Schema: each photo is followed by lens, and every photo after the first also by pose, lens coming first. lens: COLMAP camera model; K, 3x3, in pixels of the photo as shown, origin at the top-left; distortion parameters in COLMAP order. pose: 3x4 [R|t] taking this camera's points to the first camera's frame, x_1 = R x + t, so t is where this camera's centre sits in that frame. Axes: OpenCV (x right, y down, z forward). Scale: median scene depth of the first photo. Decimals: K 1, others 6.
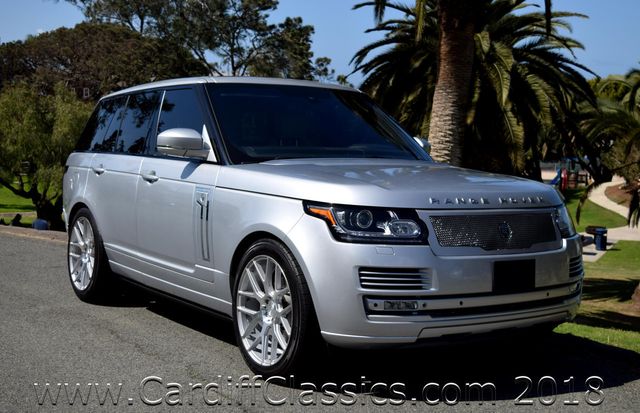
lens RADIAL K [[833.1, 0, 320.0], [0, 833.1, 210.3], [0, 0, 1]] dist [0.005550, 0.000000]
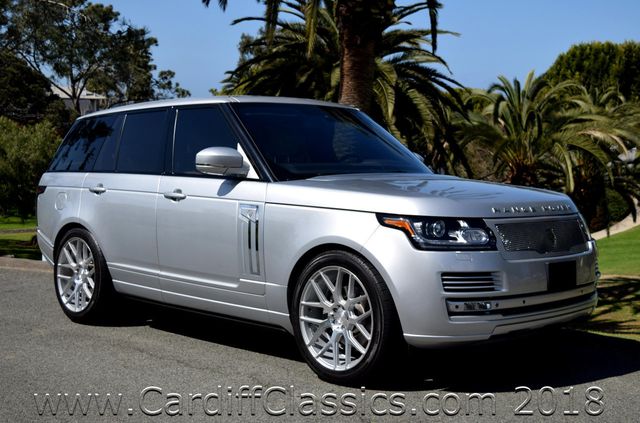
lens RADIAL K [[848.6, 0, 320.0], [0, 848.6, 206.4], [0, 0, 1]] dist [-0.021908, 0.000000]
pose [[0.983800, -0.024606, 0.177573, -0.233608], [0.028616, 0.999389, -0.020055, -0.000627], [-0.176971, 0.024812, 0.983903, -0.050785]]
